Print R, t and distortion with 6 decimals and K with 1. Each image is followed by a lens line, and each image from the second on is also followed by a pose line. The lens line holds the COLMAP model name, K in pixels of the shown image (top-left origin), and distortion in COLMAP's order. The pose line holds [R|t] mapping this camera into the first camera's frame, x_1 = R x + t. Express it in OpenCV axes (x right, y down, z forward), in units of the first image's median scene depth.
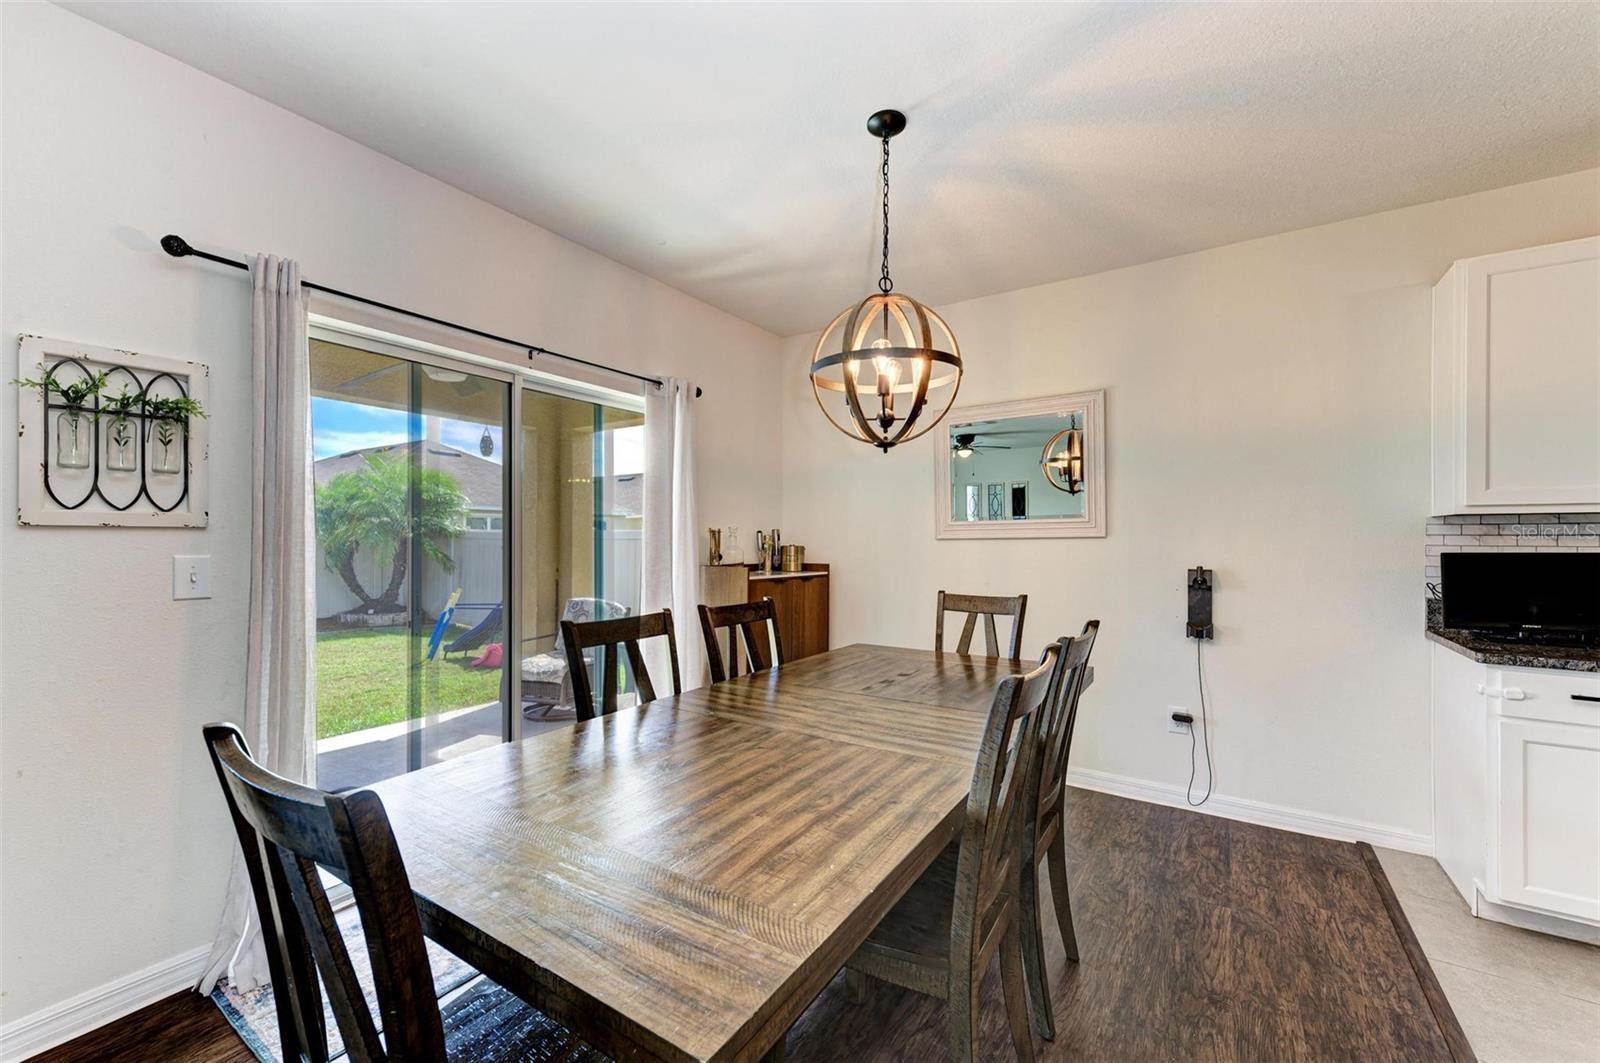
lens RADIAL K [[623.2, 0, 792.3], [0, 623.2, 535.2], [0, 0, 1]] dist [0.000611, 0.000124]
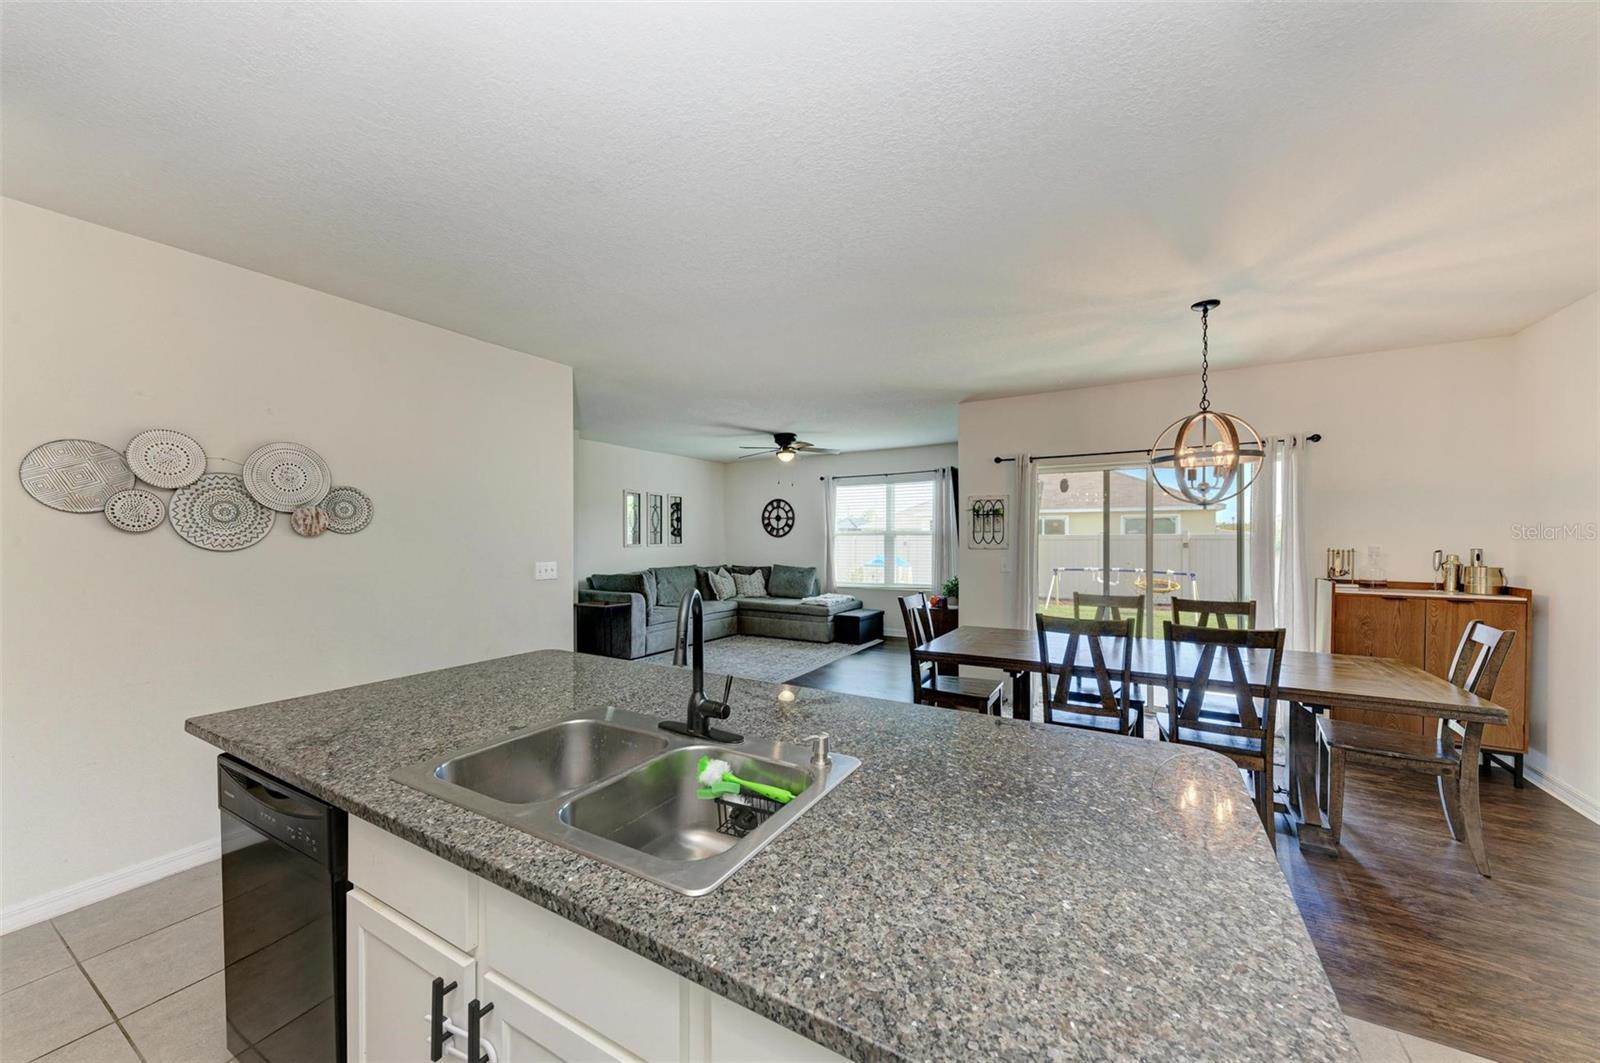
lens RADIAL K [[575.3, 0, 801.8], [0, 575.3, 537.1], [0, 0, 1]] dist [0.013807, -0.004861]
pose [[0.062871, -0.005930, -0.998004, 1.300718], [0.001702, 0.999982, -0.005834, -0.039063], [0.998020, -0.001332, 0.062880, -0.125734]]
